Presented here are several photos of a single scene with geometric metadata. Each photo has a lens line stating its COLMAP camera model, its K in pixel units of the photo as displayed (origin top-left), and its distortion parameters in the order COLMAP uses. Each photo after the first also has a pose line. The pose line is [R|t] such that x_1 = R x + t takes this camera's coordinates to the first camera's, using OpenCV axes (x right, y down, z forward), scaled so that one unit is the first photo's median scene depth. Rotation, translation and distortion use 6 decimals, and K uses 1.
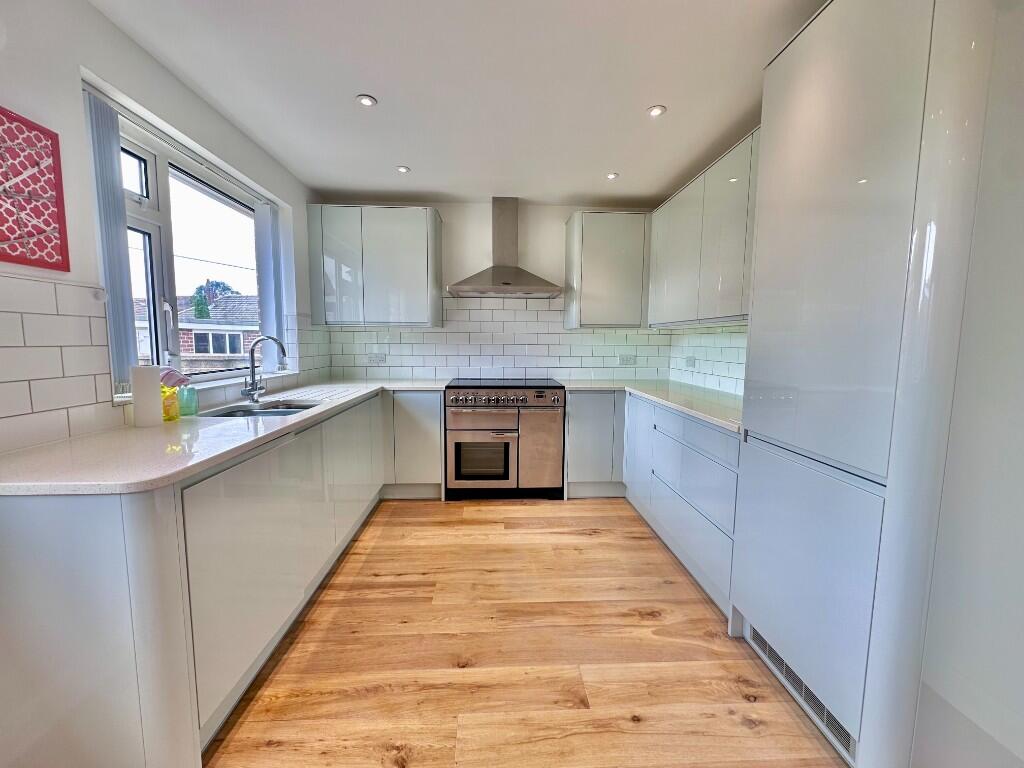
lens RADIAL K [[409.4, 0, 514.4], [0, 409.4, 380.8], [0, 0, 1]] dist [0.001295, 0.000847]
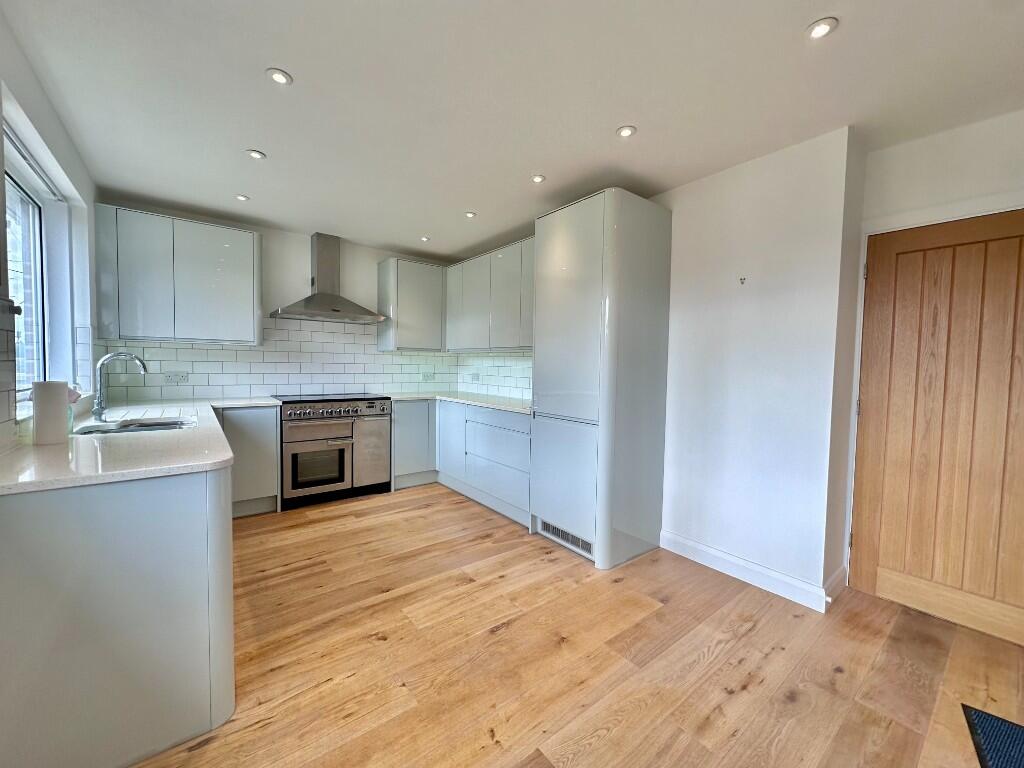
lens RADIAL K [[409.4, 0, 511.1], [0, 409.4, 383.7], [0, 0, 1]] dist [0.001295, 0.000847]
pose [[0.817761, -0.021151, 0.575169, -0.296961], [0.045513, 0.998572, -0.027988, 0.023544], [-0.573756, 0.049065, 0.817555, -0.222804]]
